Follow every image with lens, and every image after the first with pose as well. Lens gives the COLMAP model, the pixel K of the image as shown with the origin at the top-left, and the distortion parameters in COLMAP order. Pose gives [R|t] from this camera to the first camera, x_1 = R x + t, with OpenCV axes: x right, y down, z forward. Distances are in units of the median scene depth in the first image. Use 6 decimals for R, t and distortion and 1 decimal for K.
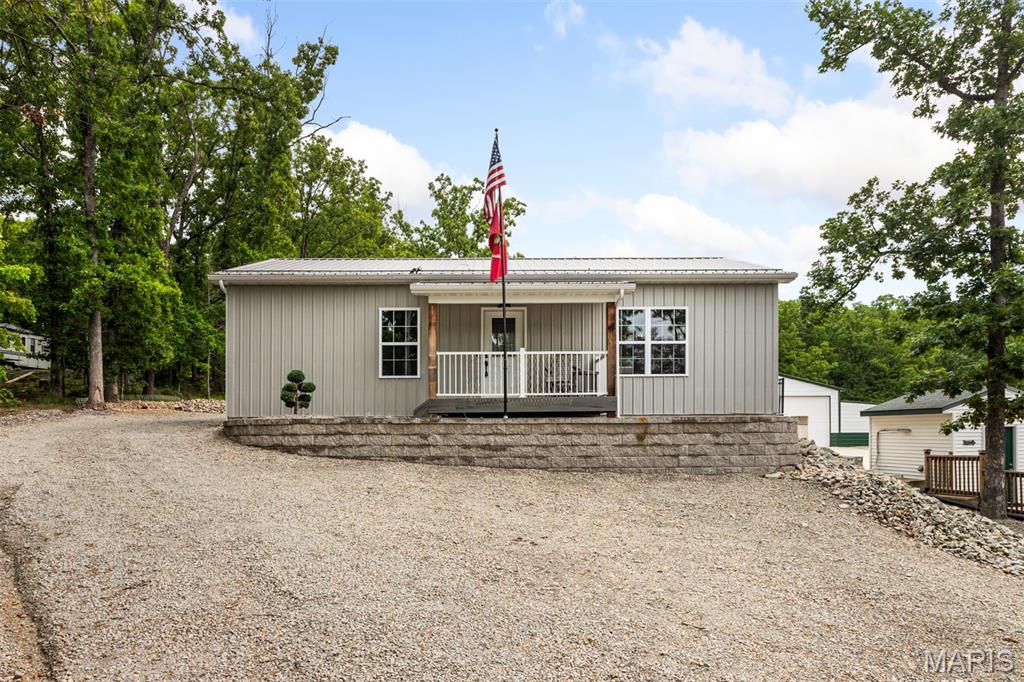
lens RADIAL K [[709.7, 0, 511.3], [0, 709.7, 393.2], [0, 0, 1]] dist [-0.016974, 0.000177]
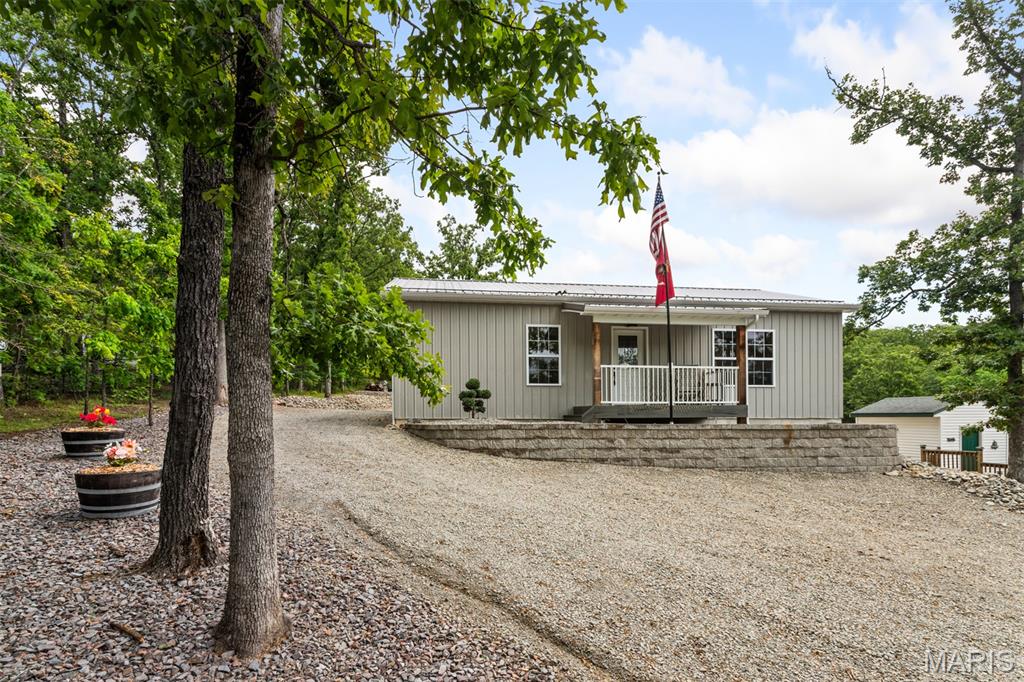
lens RADIAL K [[541.9, 0, 515.6], [0, 541.9, 389.2], [0, 0, 1]] dist [0.000885, 0.000417]
pose [[0.993890, 0.012647, 0.109650, -0.334218], [-0.013058, 0.999910, 0.003032, -0.019596], [-0.109601, -0.004446, 0.993966, 0.139572]]
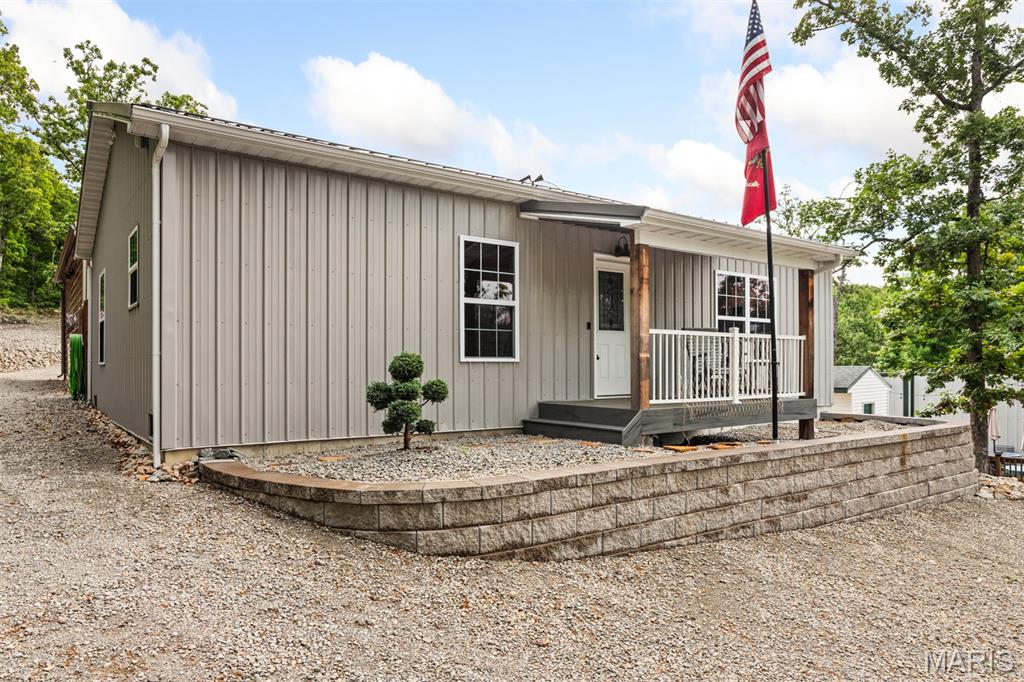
lens RADIAL K [[676.4, 0, 526.7], [0, 676.4, 339.2], [0, 0, 1]] dist [-0.006018, 0.000943]
pose [[0.815227, 0.030840, 0.578319, -0.502511], [-0.037012, 0.999314, -0.001116, -0.044871], [-0.577957, -0.020495, 0.815810, 0.596333]]
